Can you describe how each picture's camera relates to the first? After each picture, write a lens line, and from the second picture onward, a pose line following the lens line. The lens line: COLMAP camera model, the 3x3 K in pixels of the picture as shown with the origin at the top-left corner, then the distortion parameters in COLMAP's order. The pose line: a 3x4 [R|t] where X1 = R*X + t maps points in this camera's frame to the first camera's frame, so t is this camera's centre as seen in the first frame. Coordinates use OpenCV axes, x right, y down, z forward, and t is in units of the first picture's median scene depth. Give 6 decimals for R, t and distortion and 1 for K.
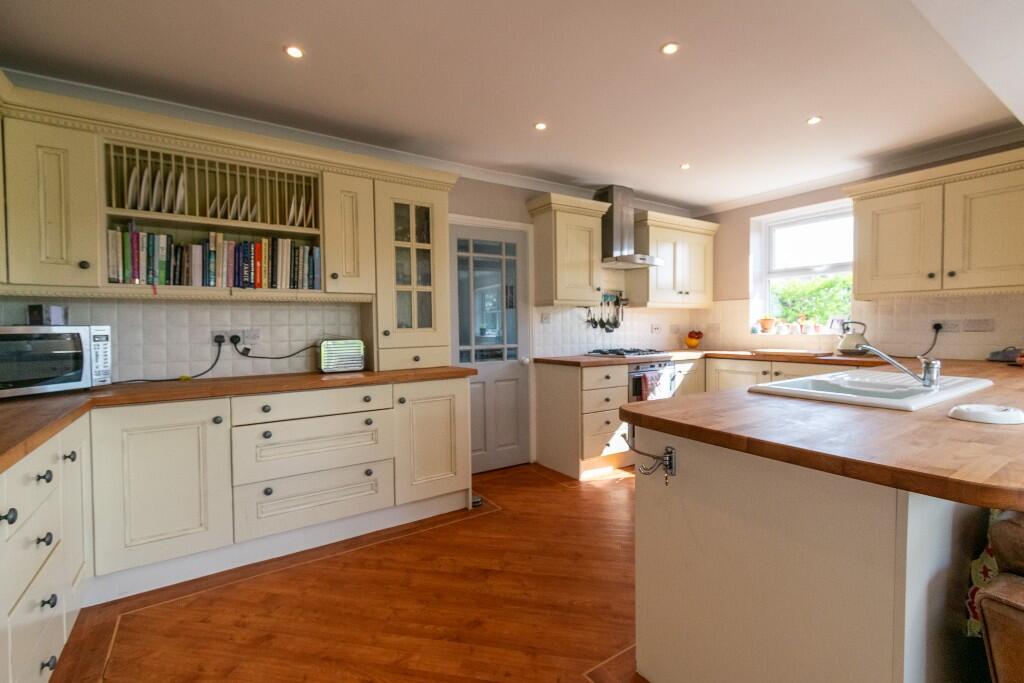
lens RADIAL K [[455.2, 0, 511.5], [0, 455.2, 339.4], [0, 0, 1]] dist [-0.003031, -0.000338]
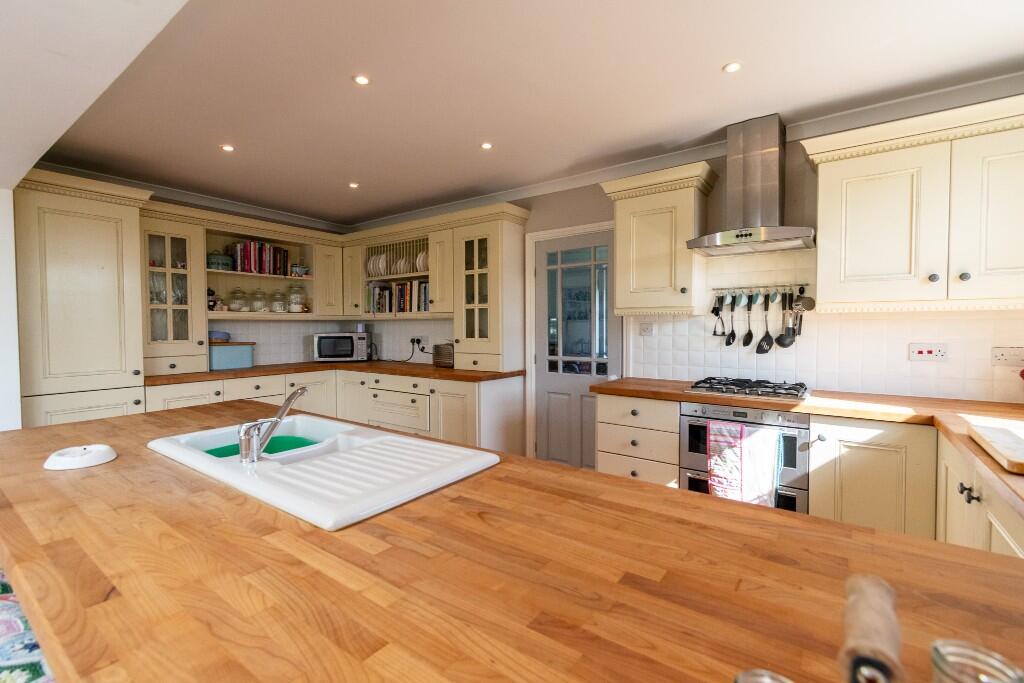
lens RADIAL K [[455.2, 0, 511.2], [0, 455.2, 335.3], [0, 0, 1]] dist [-0.003031, -0.000338]
pose [[0.341190, 0.031357, -0.939471, 1.004923], [-0.028384, 0.999331, 0.023047, -0.064748], [0.939566, 0.018803, 0.341851, 0.673360]]
